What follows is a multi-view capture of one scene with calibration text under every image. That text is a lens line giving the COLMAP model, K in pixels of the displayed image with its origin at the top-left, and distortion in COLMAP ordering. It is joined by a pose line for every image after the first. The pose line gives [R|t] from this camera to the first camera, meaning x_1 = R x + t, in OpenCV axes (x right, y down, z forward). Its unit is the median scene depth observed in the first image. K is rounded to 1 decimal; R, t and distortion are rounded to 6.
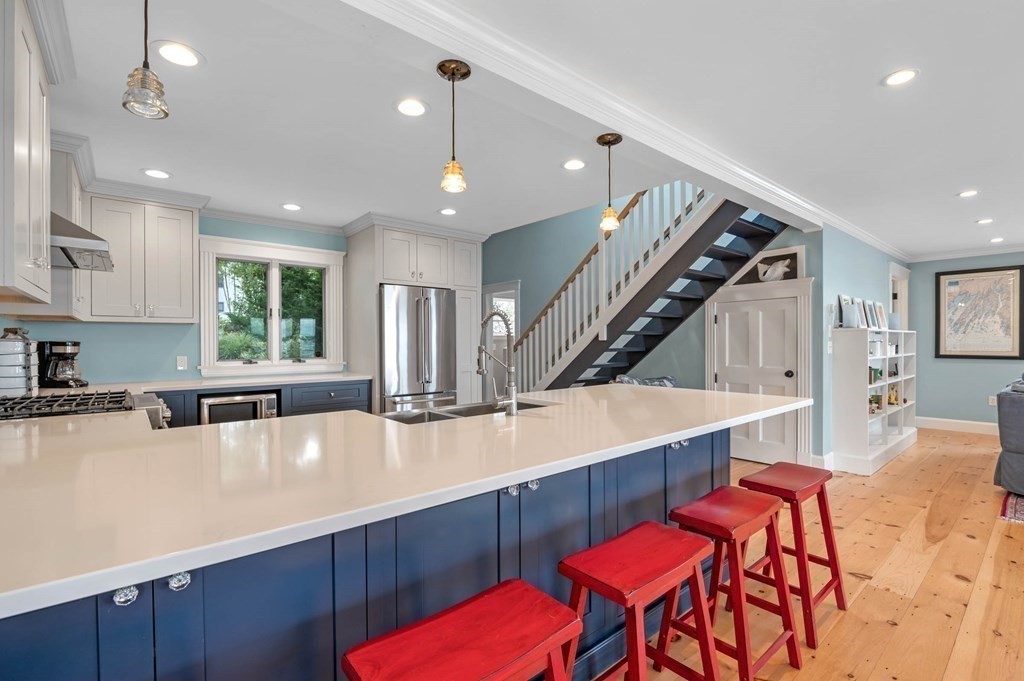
lens RADIAL K [[462.9, 0, 511.7], [0, 462.9, 344.0], [0, 0, 1]] dist [-0.001857, -0.000472]
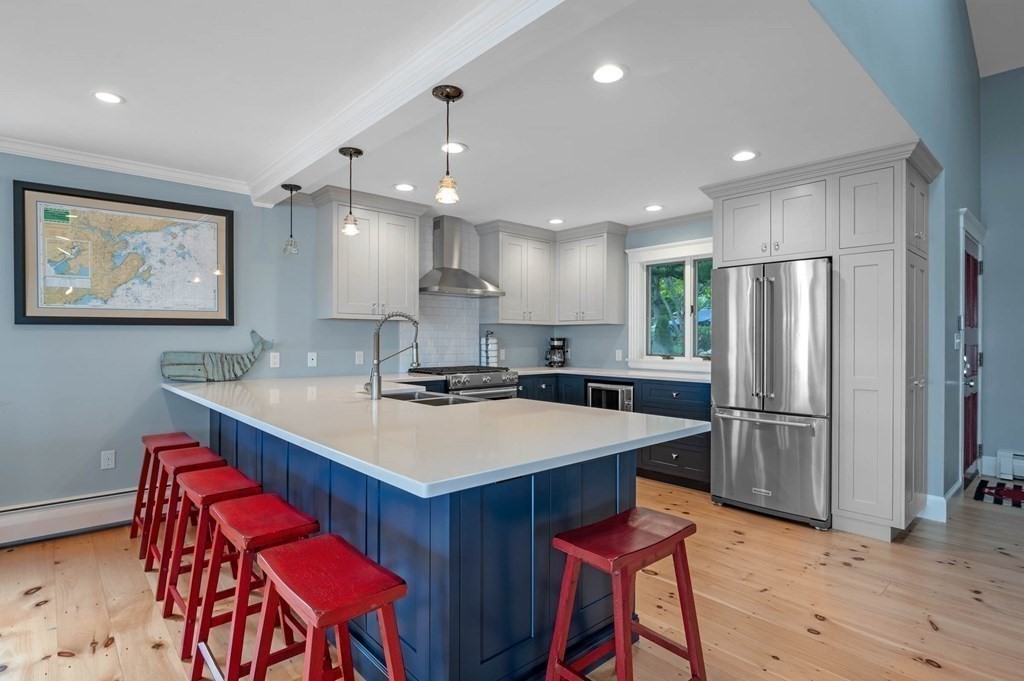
lens RADIAL K [[501.6, 0, 512.0], [0, 501.6, 340.5], [0, 0, 1]] dist [-0.007160, -0.001047]
pose [[0.021441, 0.005089, -0.999757, 0.586705], [-0.004552, 0.999977, 0.004993, -0.003901], [0.999760, 0.004444, 0.021463, 0.614166]]
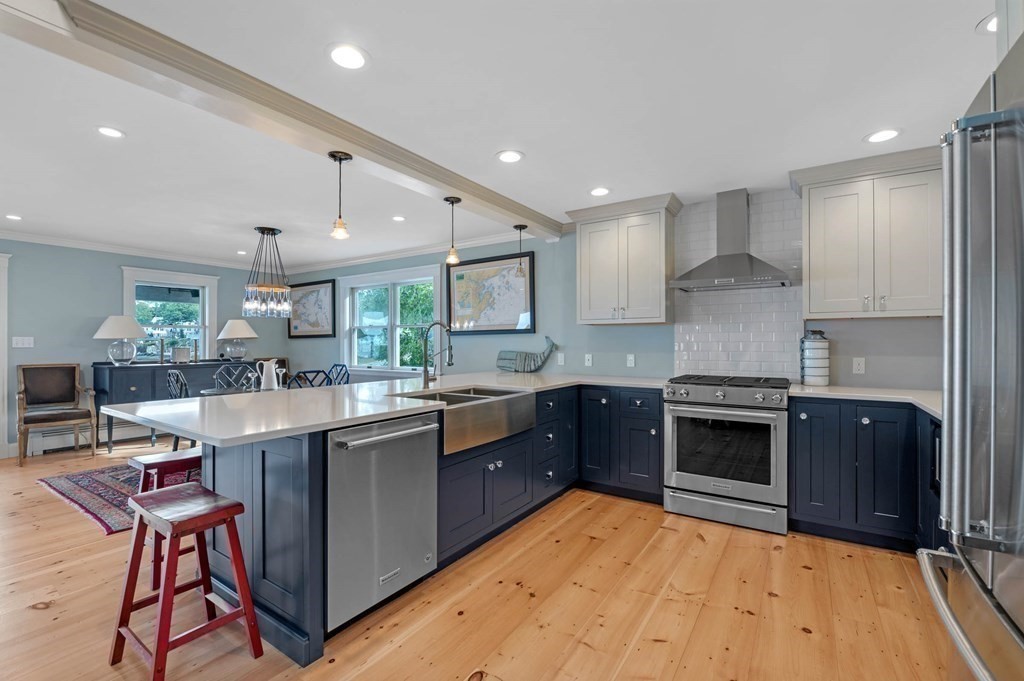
lens RADIAL K [[438.5, 0, 487.1], [0, 438.5, 341.7], [0, 0, 1]] dist [0.001409, -0.000009]
pose [[-0.960380, 0.004566, -0.278656, 0.108437], [0.004058, 0.999989, 0.002400, -0.005611], [0.278664, 0.001174, -0.960388, 1.139612]]
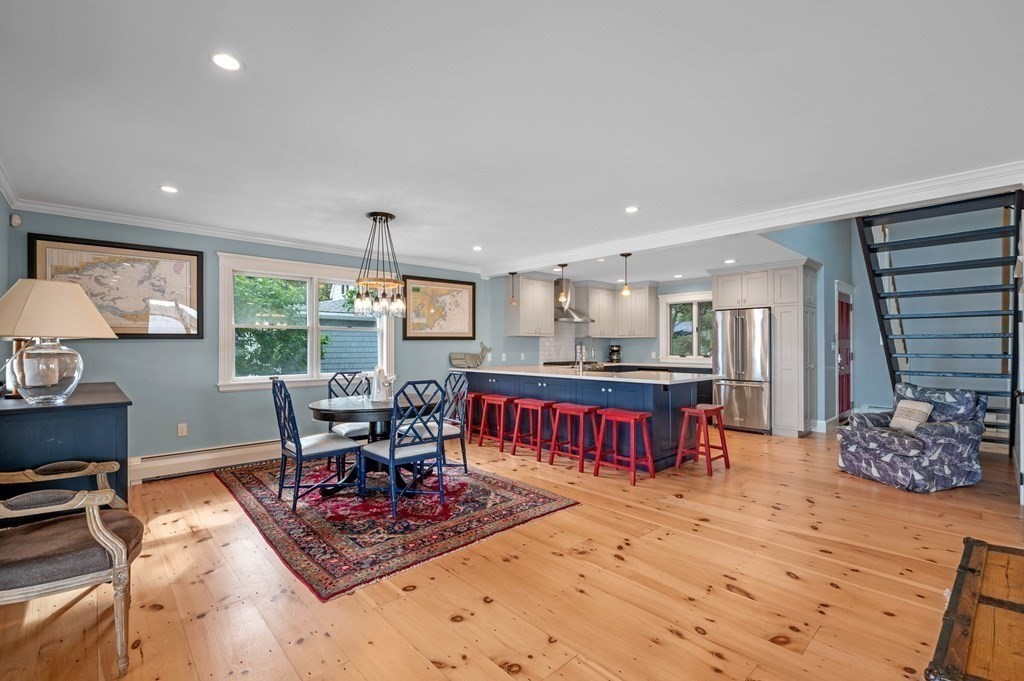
lens RADIAL K [[445.1, 0, 509.4], [0, 445.1, 339.9], [0, 0, 1]] dist [-0.003824, -0.000944]
pose [[0.043066, -0.009285, -0.999029, 1.254416], [-0.001888, 0.999954, -0.009375, -0.009056], [0.999070, 0.002290, 0.043046, 0.198381]]
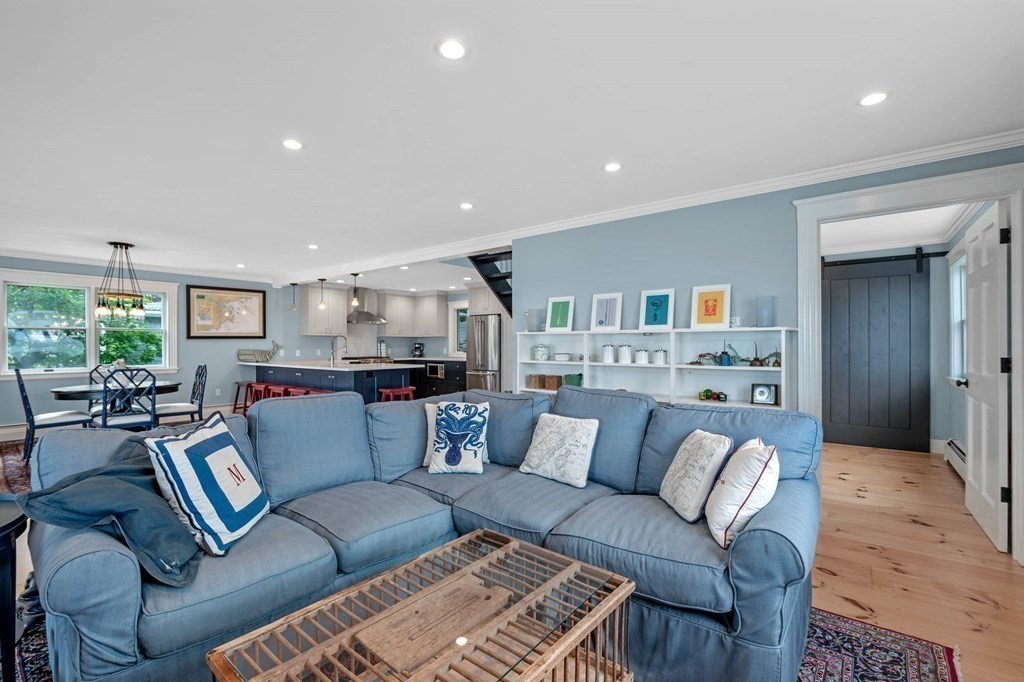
lens RADIAL K [[445.1, 0, 509.4], [0, 445.1, 340.4], [0, 0, 1]] dist [-0.003824, -0.000944]
pose [[0.187188, -0.002072, -0.982322, 1.715308], [-0.003087, 0.999992, -0.002698, -0.014238], [0.982319, 0.003538, 0.187180, 0.798395]]
